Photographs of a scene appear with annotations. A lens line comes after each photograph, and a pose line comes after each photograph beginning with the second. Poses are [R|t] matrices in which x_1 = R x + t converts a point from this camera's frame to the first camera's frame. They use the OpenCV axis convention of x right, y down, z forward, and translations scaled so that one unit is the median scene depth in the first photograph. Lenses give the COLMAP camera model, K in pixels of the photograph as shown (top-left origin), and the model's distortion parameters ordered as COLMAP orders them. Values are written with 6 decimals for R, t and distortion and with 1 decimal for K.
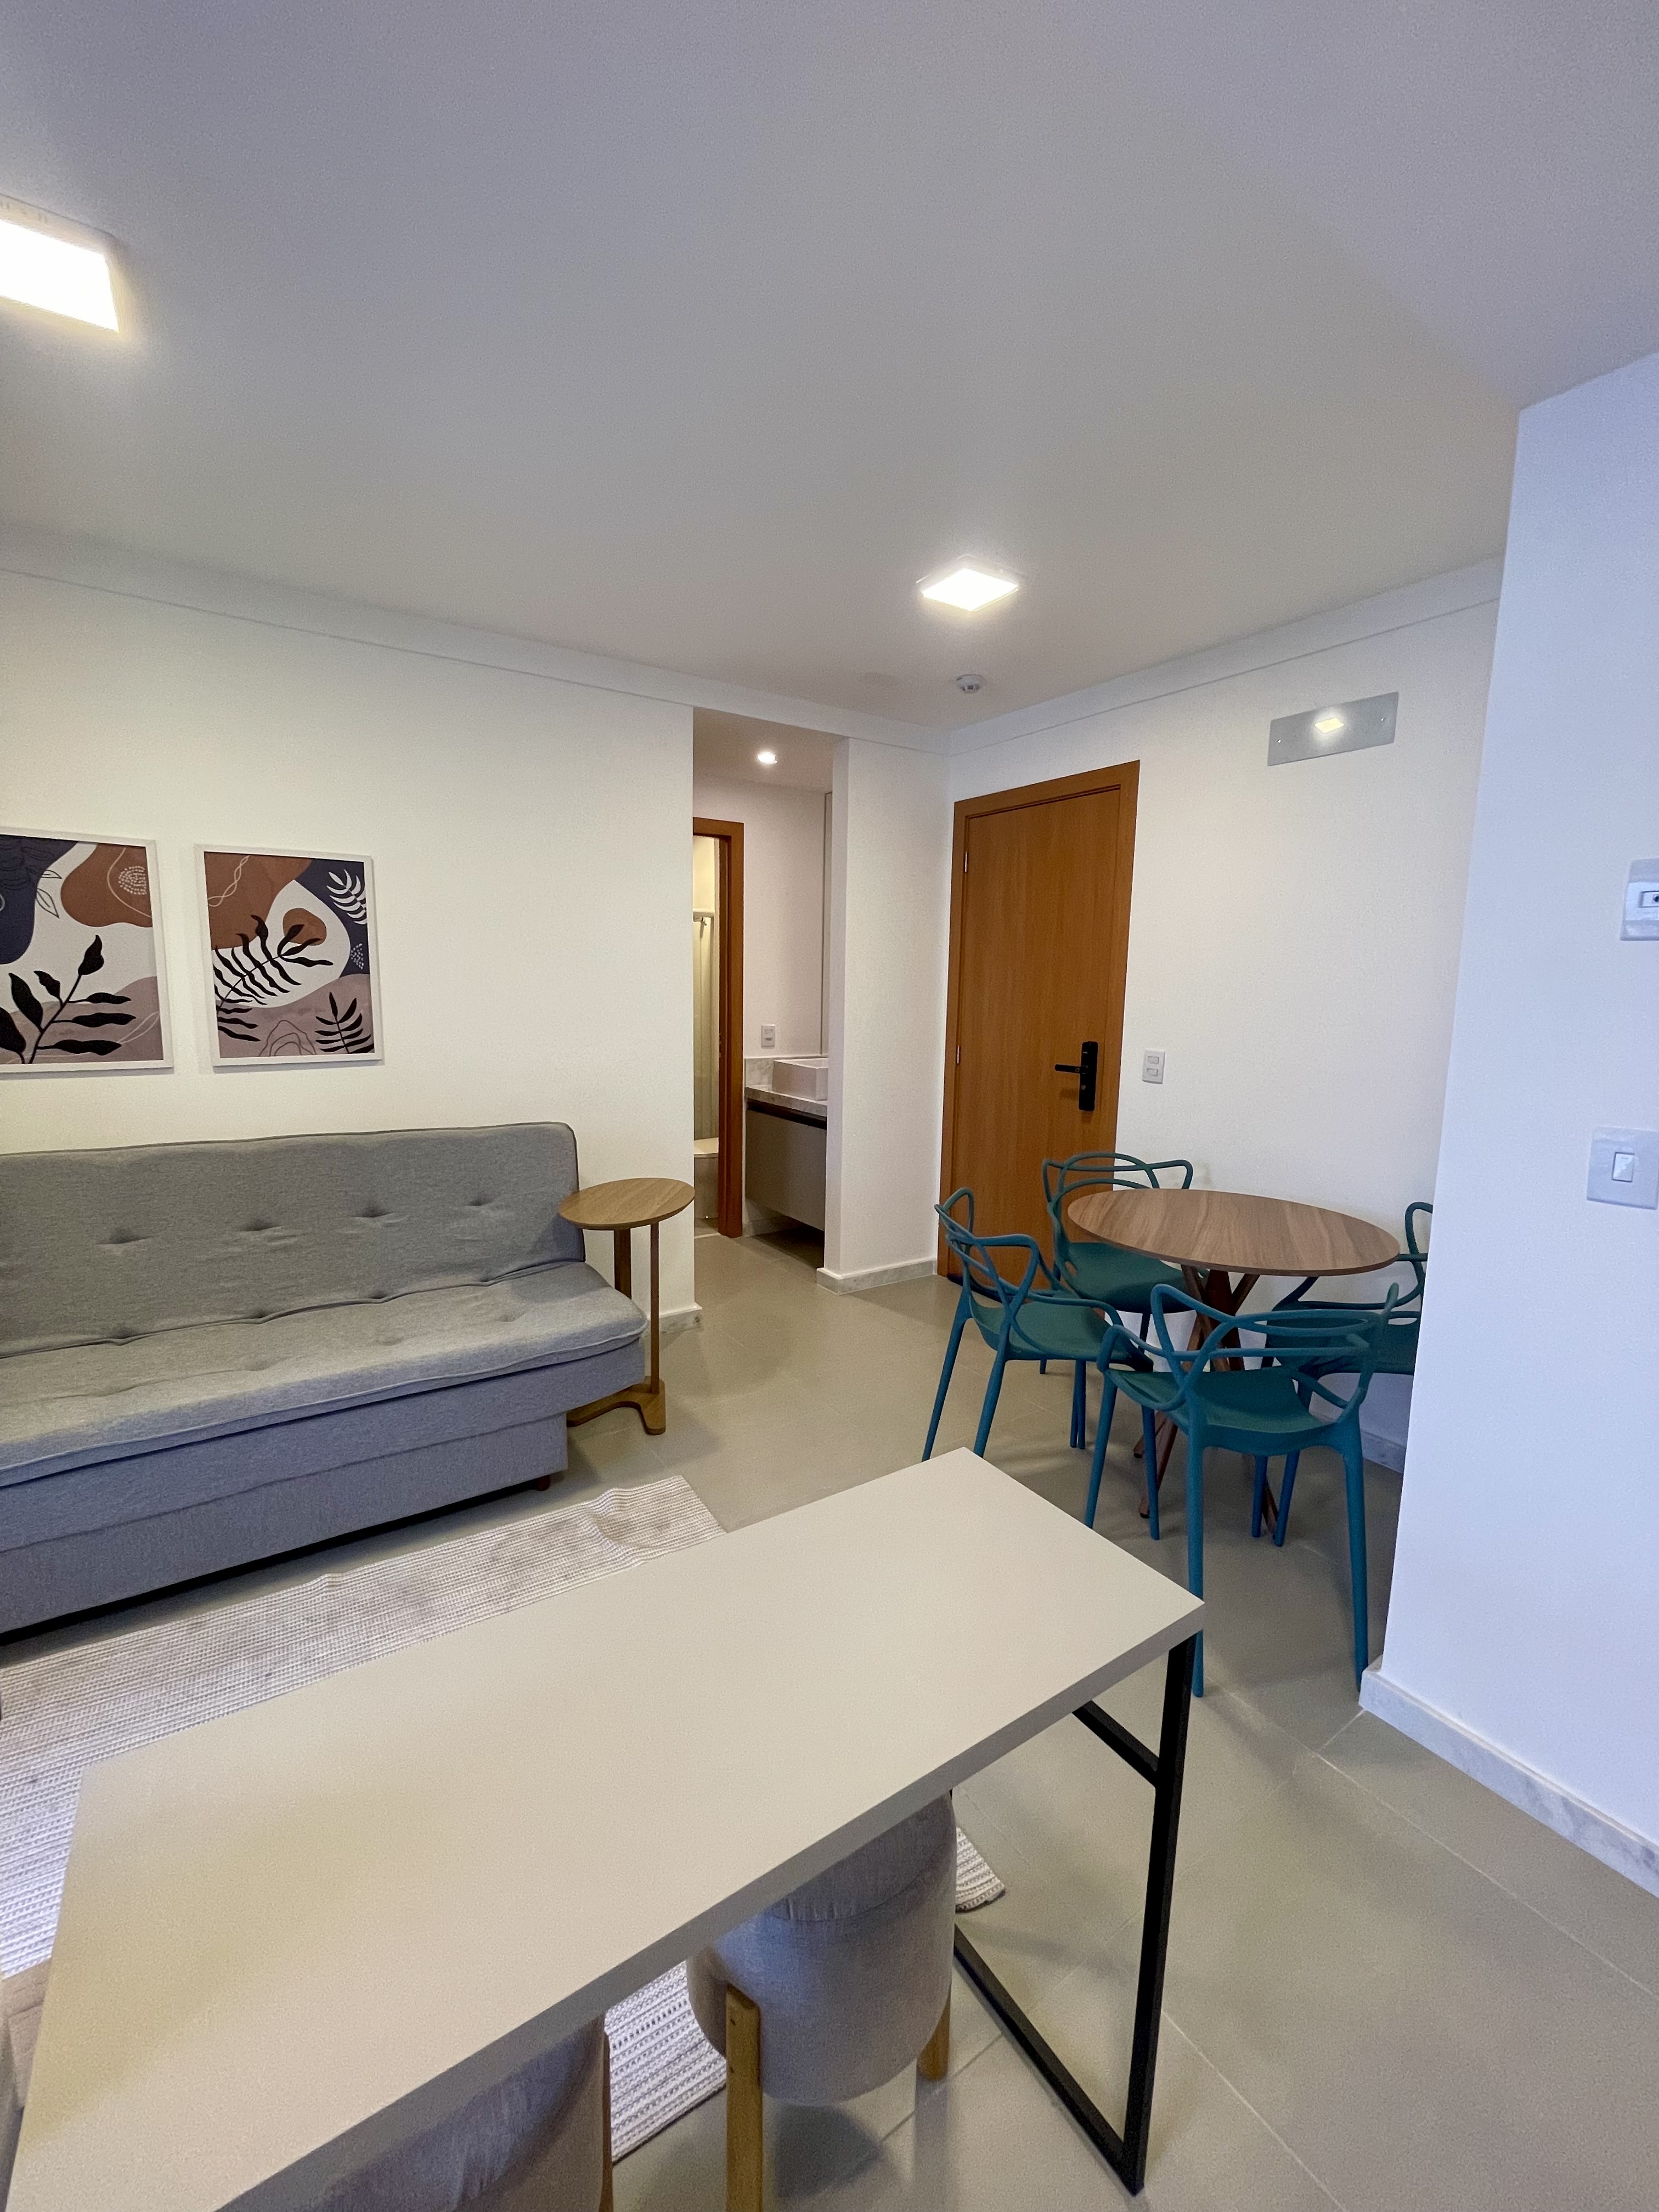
lens RADIAL K [[893.7, 0, 829.5], [0, 893.7, 1106.0], [0, 0, 1]] dist [-0.003038, -0.000218]
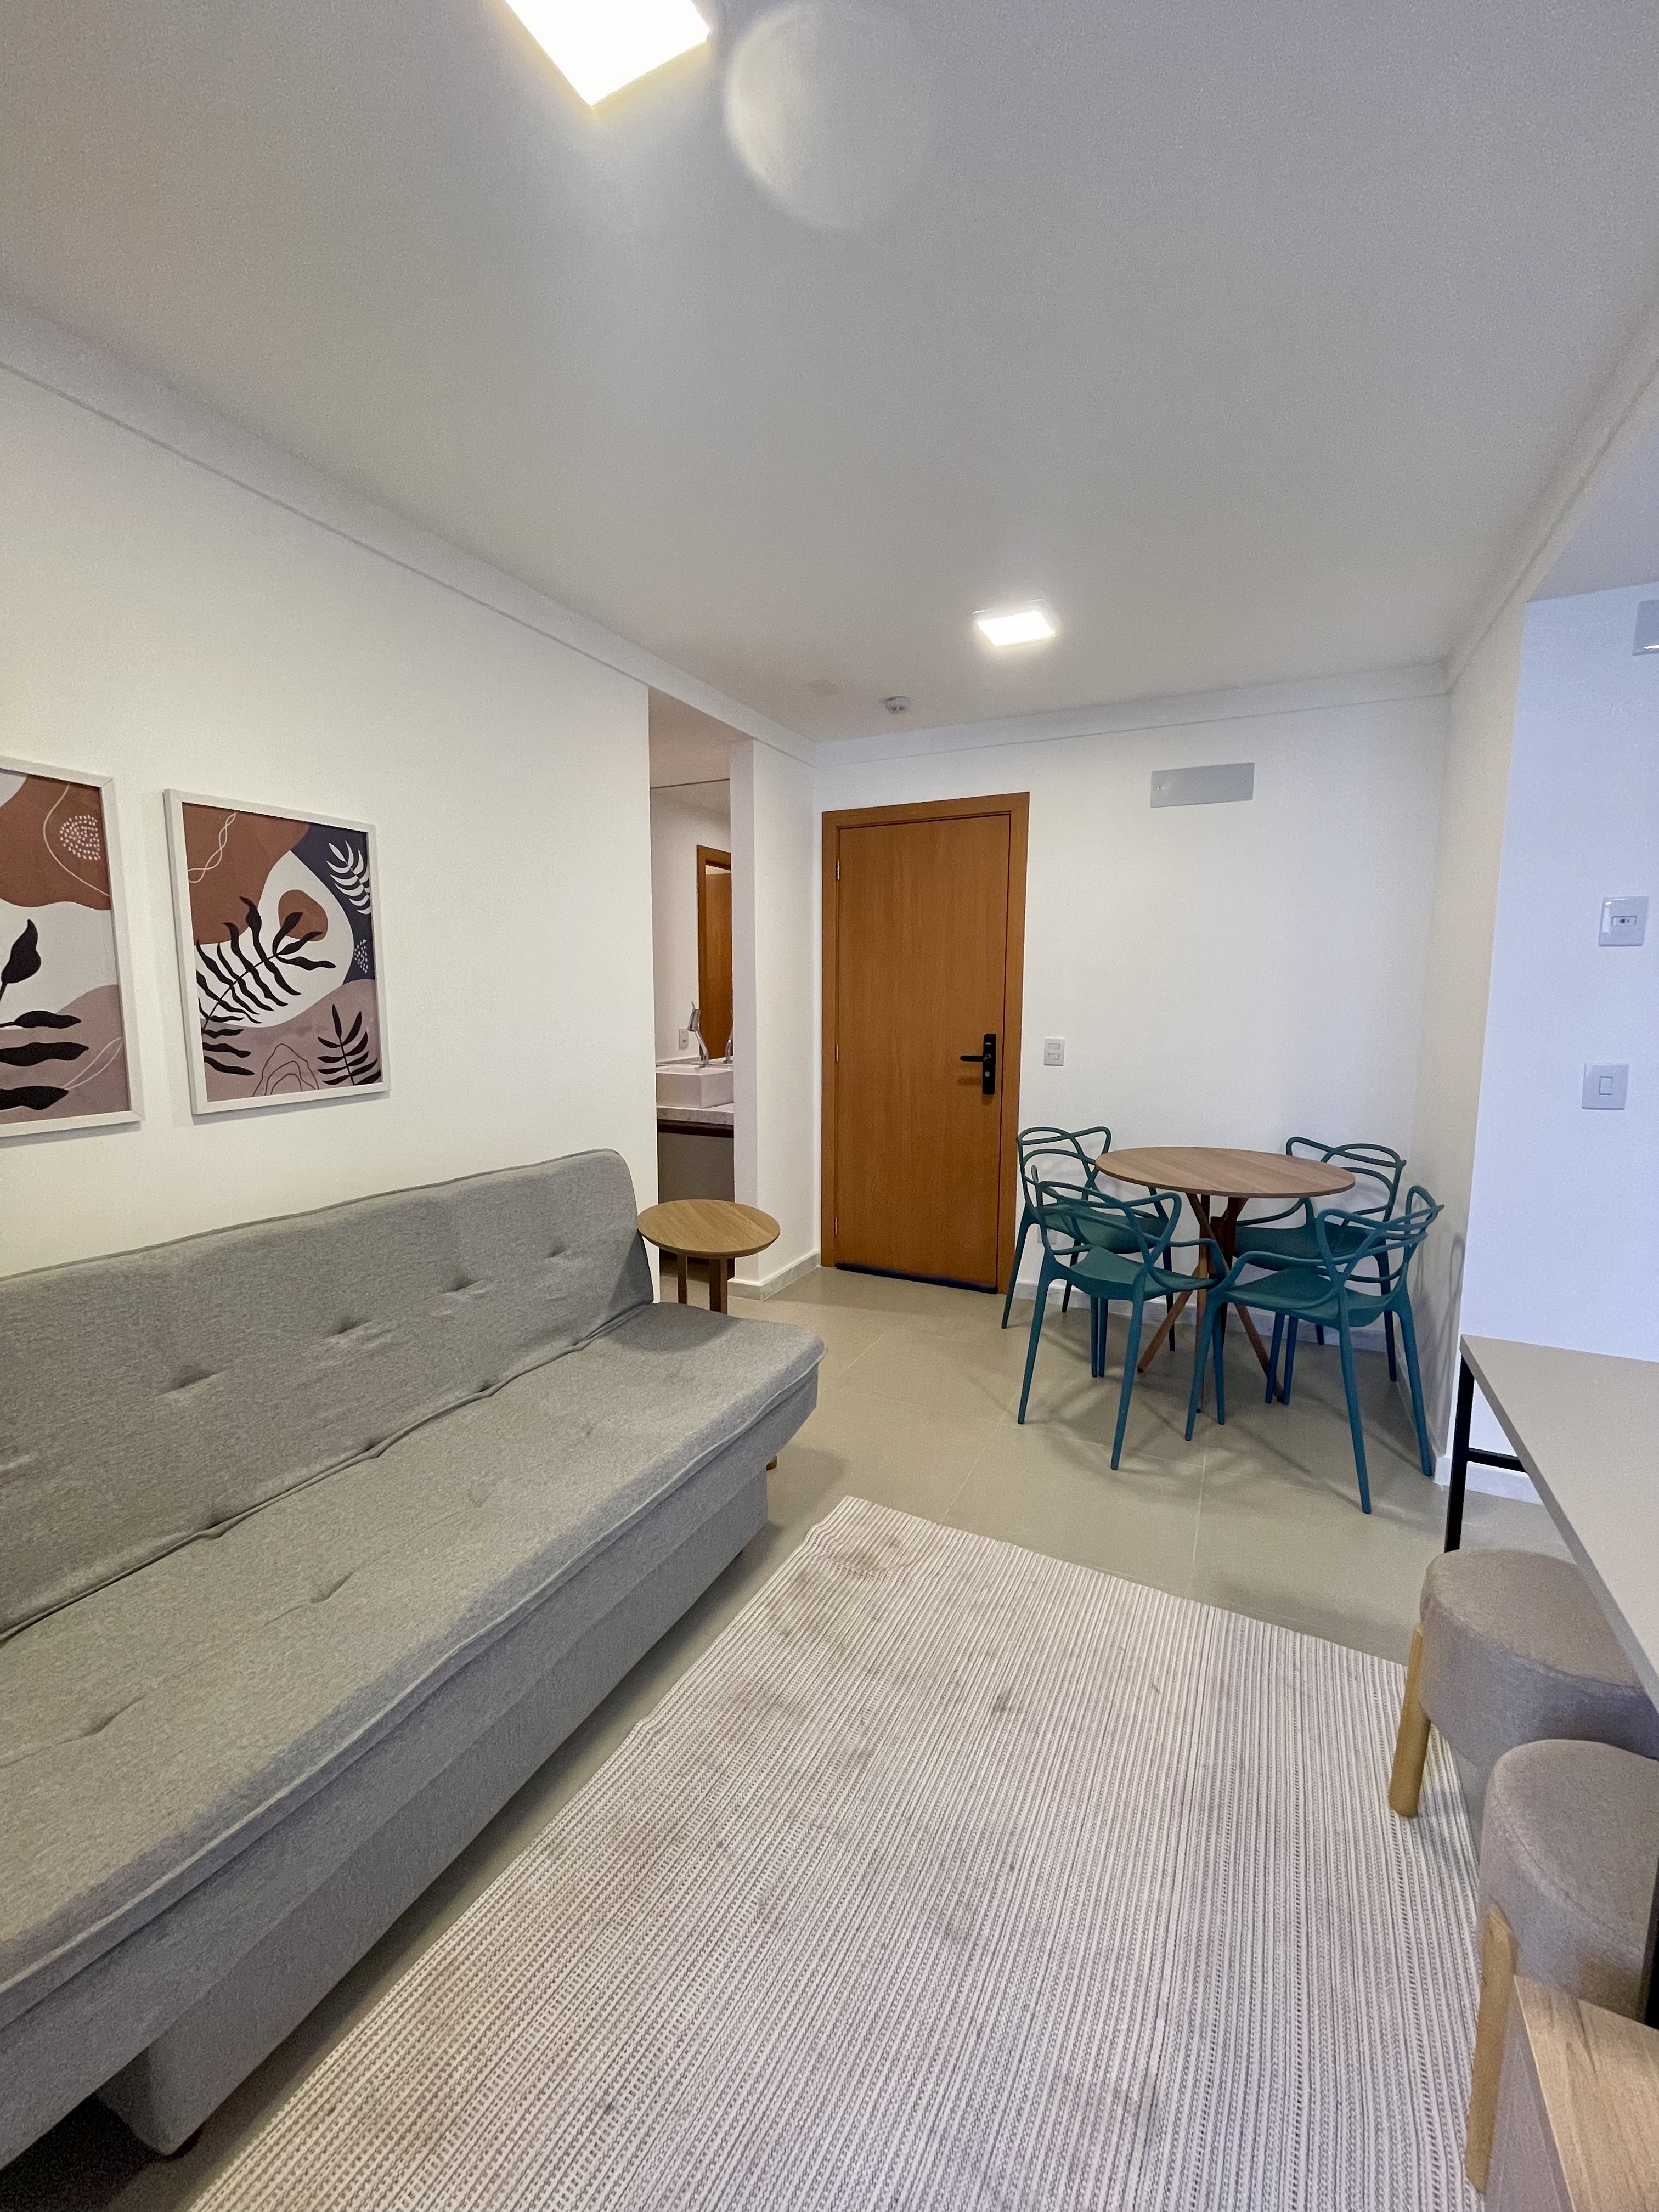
lens RADIAL K [[888.4, 0, 829.5], [0, 888.4, 1106.0], [0, 0, 1]] dist [0.001211, 0.000161]
pose [[0.864039, -0.081064, 0.496856, -0.591102], [0.083865, 0.996337, 0.016715, -0.021069], [-0.496390, 0.027227, 0.867672, 0.157299]]
